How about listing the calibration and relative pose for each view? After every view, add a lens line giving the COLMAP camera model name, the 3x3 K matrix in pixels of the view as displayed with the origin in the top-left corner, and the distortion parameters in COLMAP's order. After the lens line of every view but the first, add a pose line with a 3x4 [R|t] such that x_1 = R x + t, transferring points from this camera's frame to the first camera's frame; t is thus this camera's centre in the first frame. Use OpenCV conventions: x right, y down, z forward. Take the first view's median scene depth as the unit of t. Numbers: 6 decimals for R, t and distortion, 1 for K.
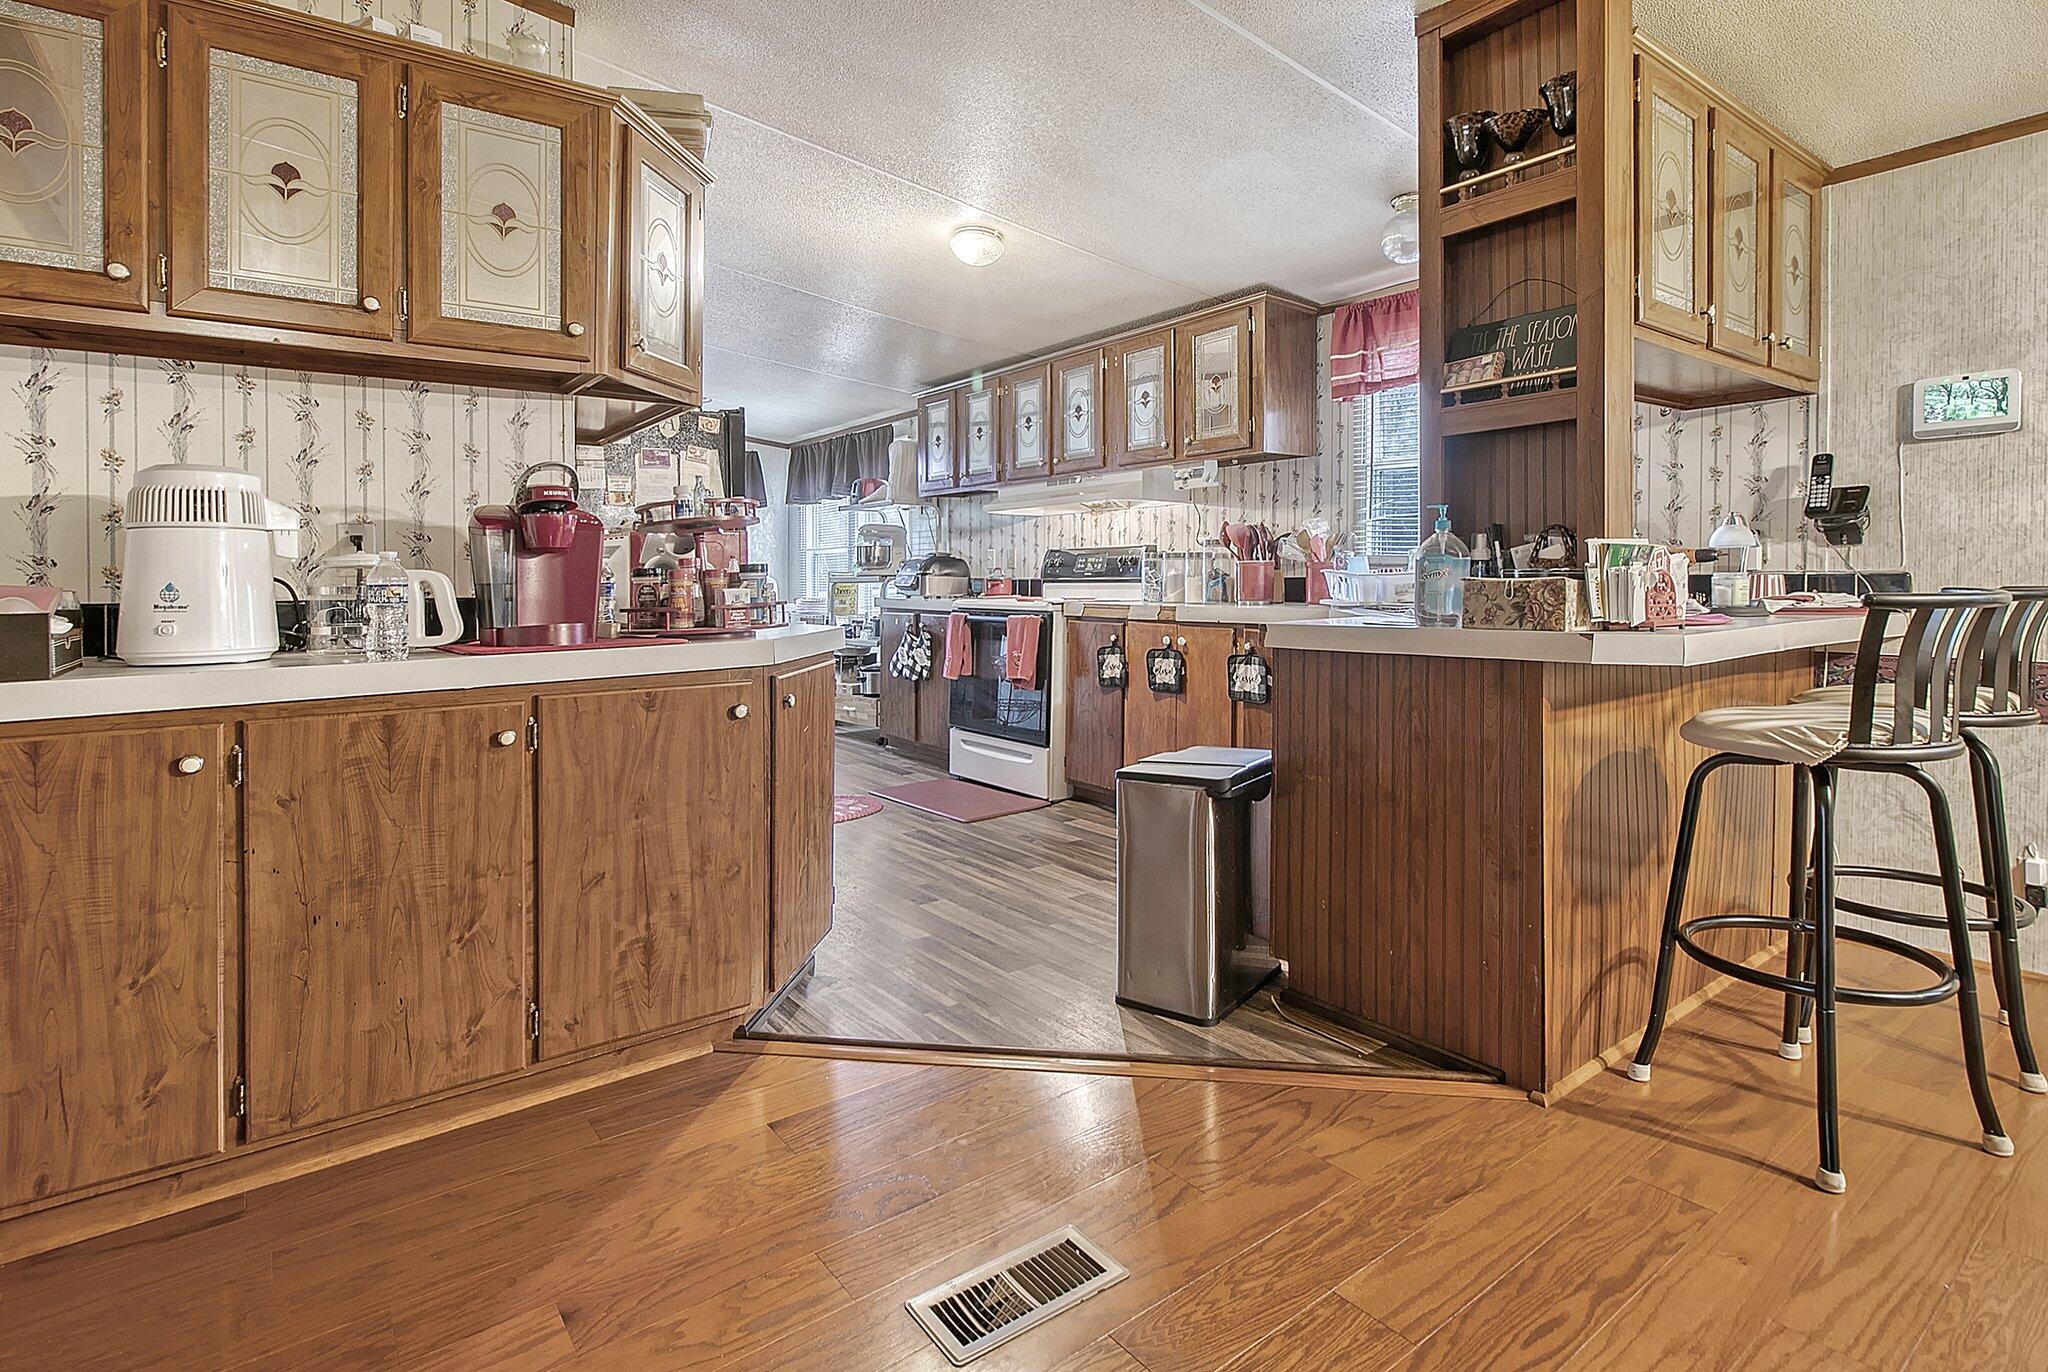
lens RADIAL K [[985.3, 0, 994.7], [0, 985.3, 581.6], [0, 0, 1]] dist [-0.001344, 0.003560]
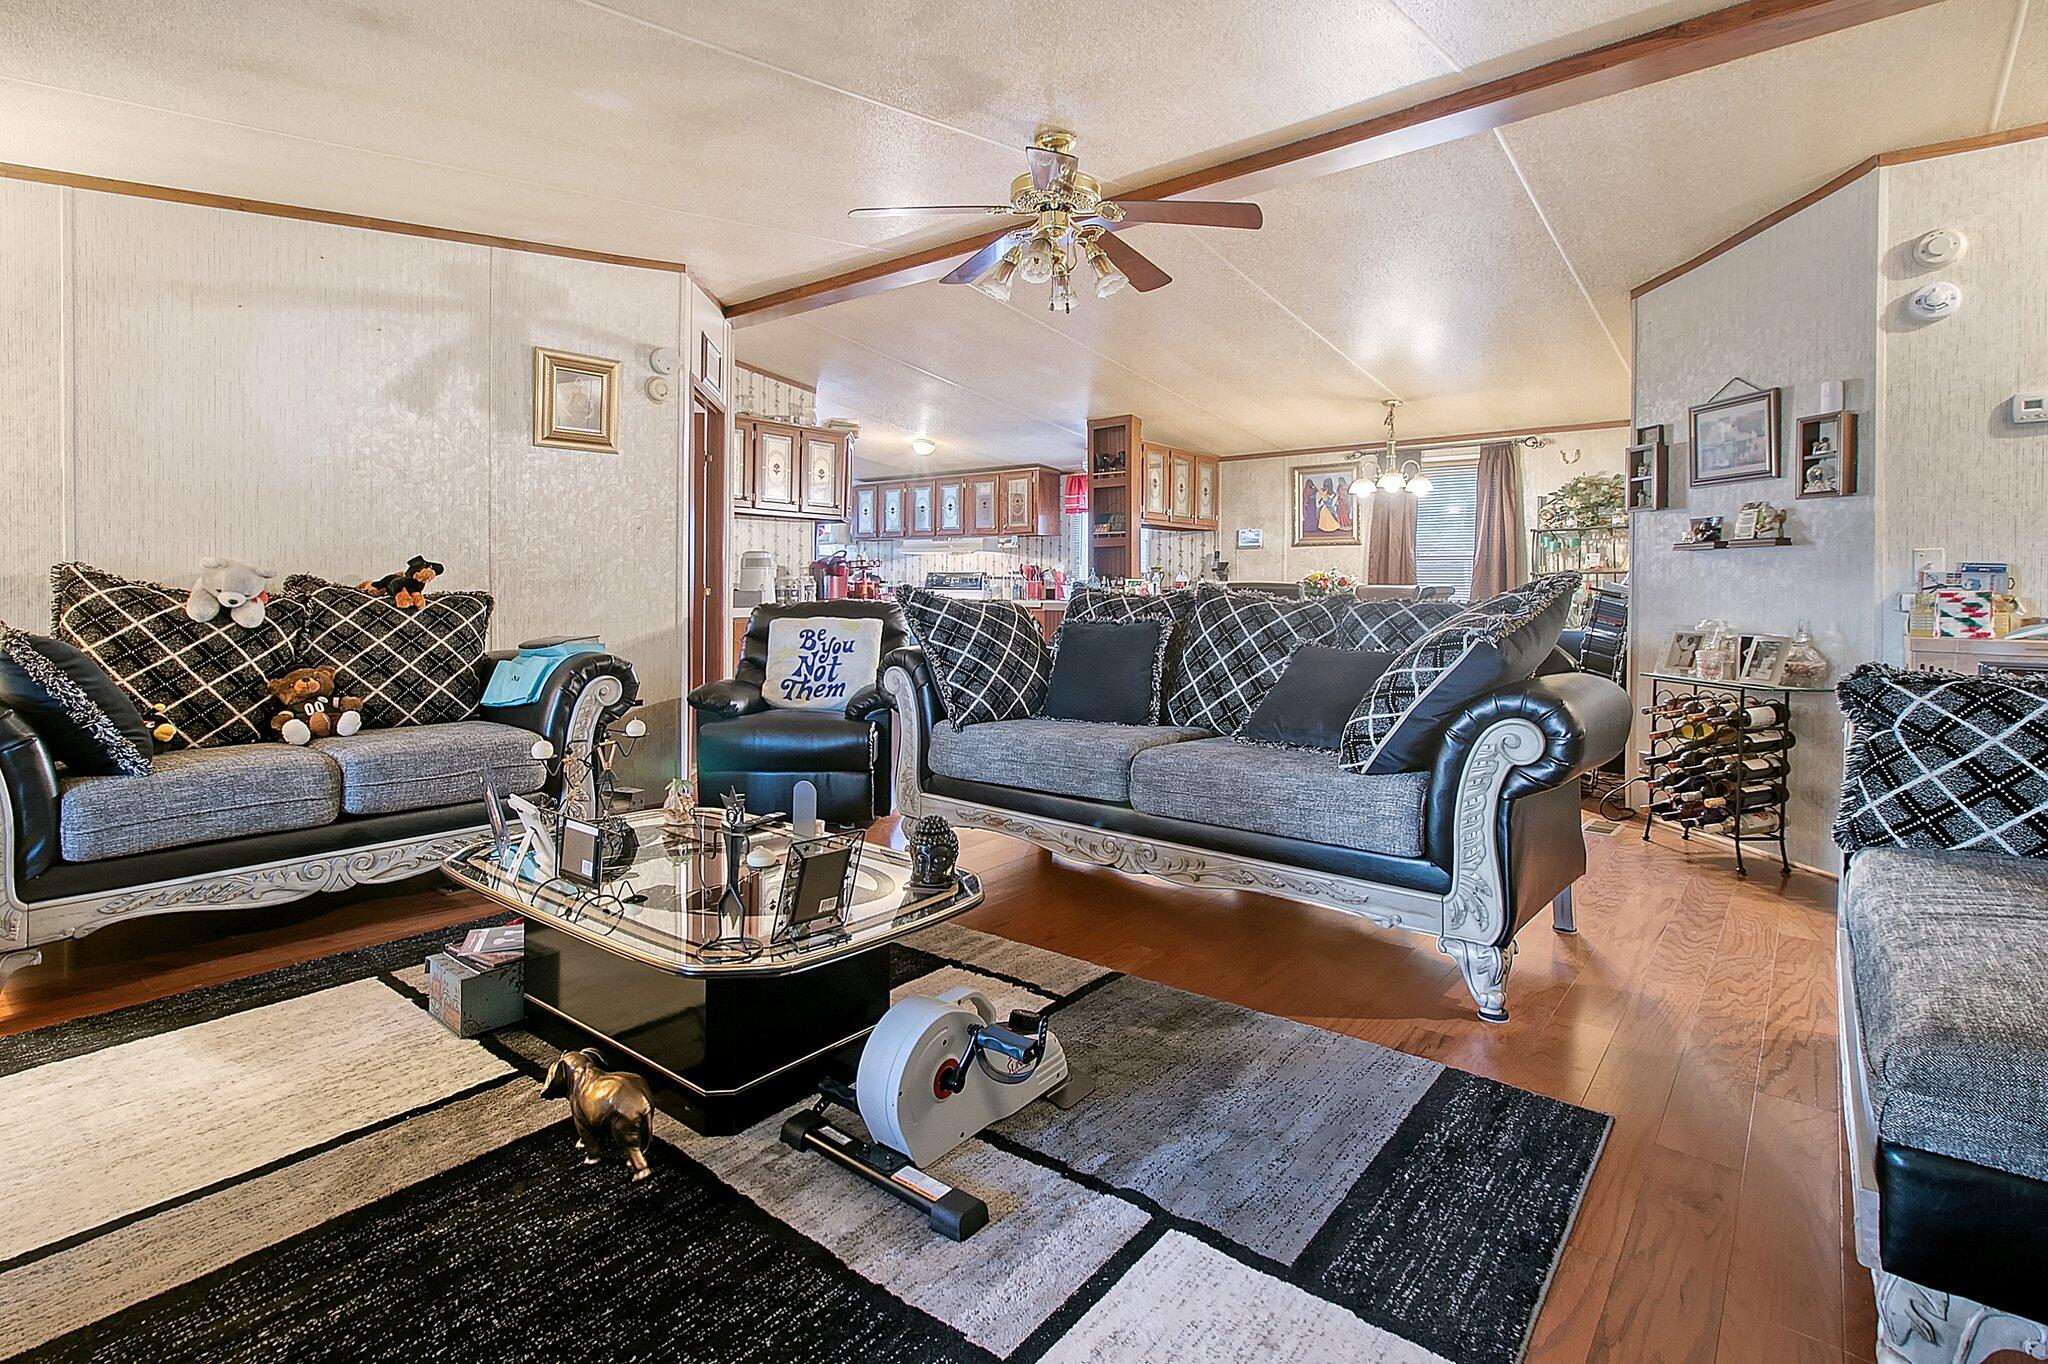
lens RADIAL K [[985.3, 0, 1024.9], [0, 985.3, 566.6], [0, 0, 1]] dist [-0.001344, 0.003560]
pose [[0.964047, 0.022968, 0.264736, -0.653248], [-0.016516, 0.999510, -0.026571, 0.011560], [-0.265217, 0.021243, 0.963955, -2.175011]]
